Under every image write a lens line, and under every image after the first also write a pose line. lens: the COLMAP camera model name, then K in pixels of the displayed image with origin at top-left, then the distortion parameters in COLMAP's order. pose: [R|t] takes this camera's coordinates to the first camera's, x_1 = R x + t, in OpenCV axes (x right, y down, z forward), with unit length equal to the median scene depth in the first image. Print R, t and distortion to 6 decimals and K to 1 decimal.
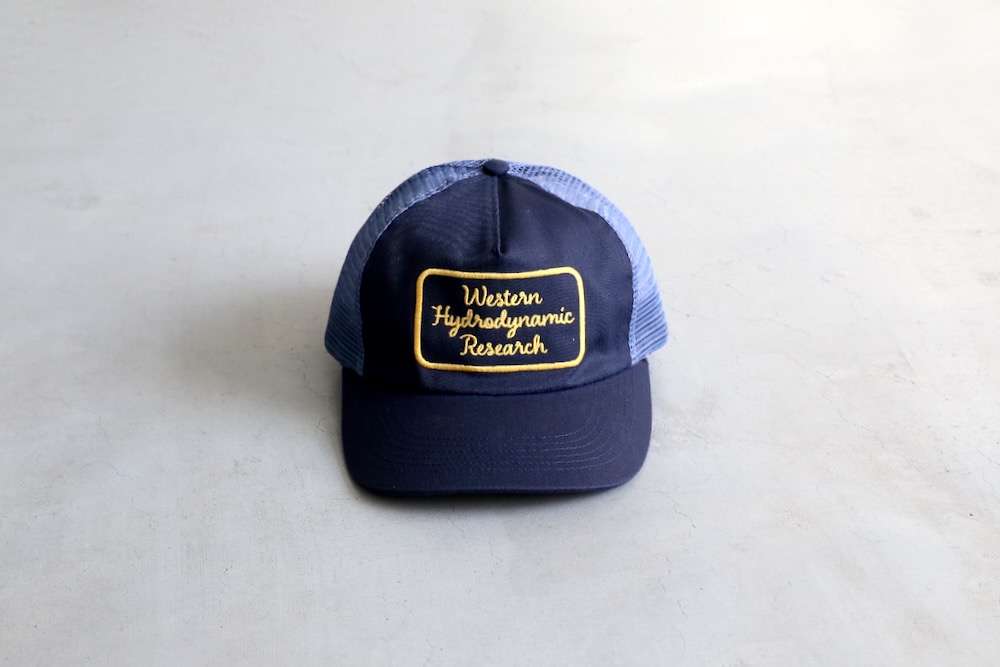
lens RADIAL K [[2210.3, 0, 500.0], [0, 2210.3, 333.5], [0, 0, 1]] dist [-0.000284, -0.001709]
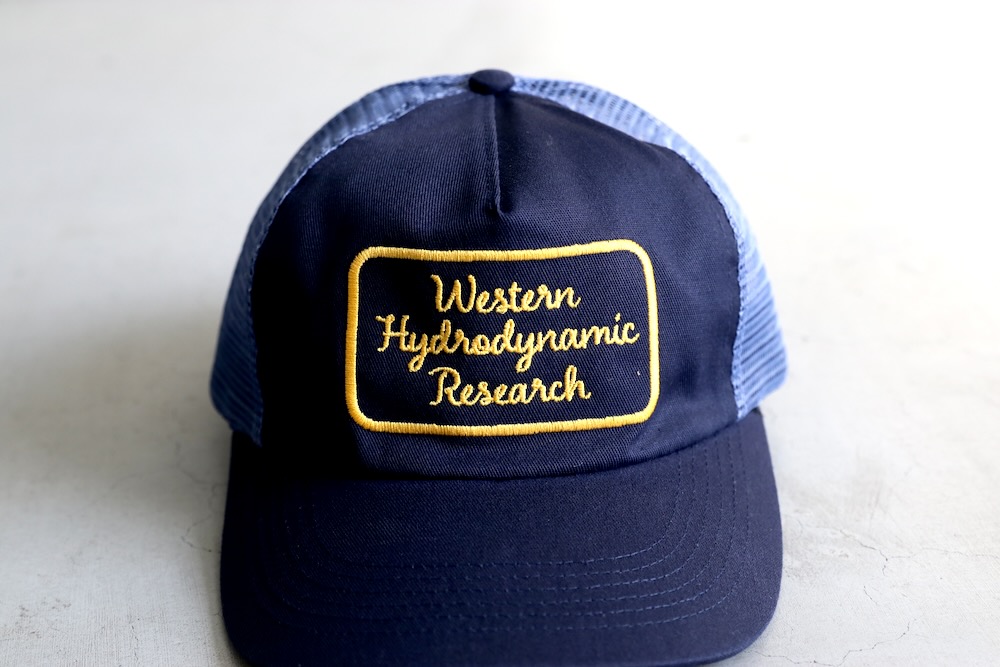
lens RADIAL K [[1742.9, 0, 500.0], [0, 1742.9, 333.5], [0, 0, 1]] dist [-0.019691, -0.013179]
pose [[0.999811, -0.018180, -0.006943, 0.002361], [0.017905, 0.999125, -0.037792, 0.008545], [0.007624, 0.037661, 0.999261, 0.573215]]
